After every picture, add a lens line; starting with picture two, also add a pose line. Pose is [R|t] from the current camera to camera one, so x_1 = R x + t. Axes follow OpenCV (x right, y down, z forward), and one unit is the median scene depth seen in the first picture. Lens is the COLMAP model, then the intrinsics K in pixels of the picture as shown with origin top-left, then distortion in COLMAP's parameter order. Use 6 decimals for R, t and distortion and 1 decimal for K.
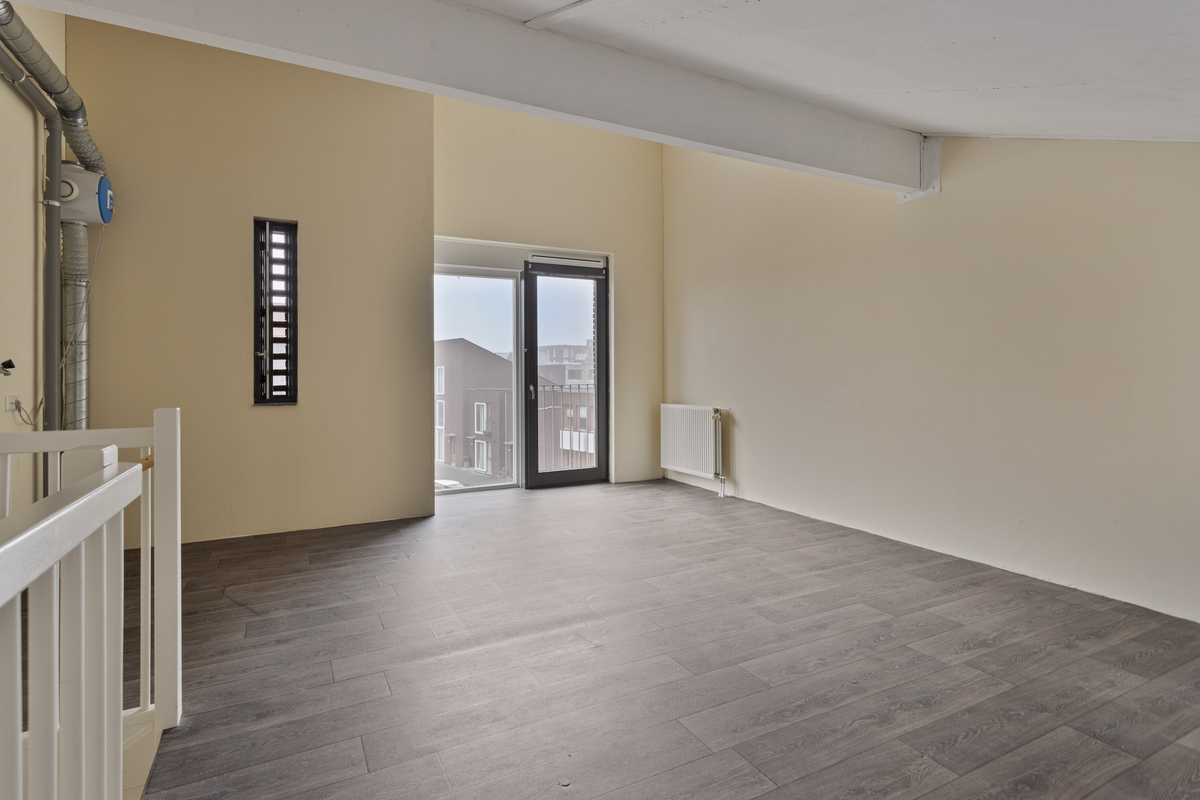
lens RADIAL K [[586.7, 0, 602.1], [0, 586.7, 346.3], [0, 0, 1]] dist [0.010220, 0.000533]
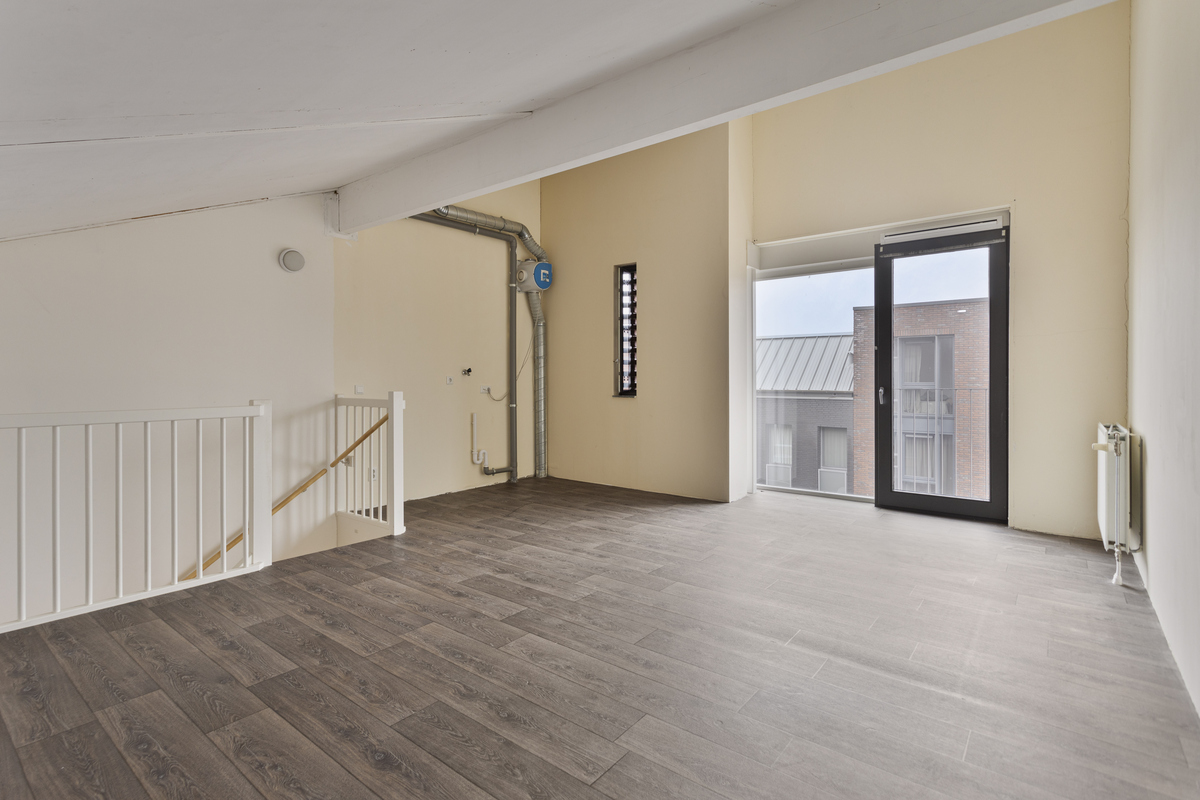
lens RADIAL K [[590.8, 0, 585.9], [0, 590.8, 379.2], [0, 0, 1]] dist [0.012535, 0.000631]
pose [[0.394254, 0.008568, -0.918961, 0.992801], [0.044189, 0.998623, 0.028269, 0.016702], [0.917938, -0.051753, 0.393333, 0.507050]]
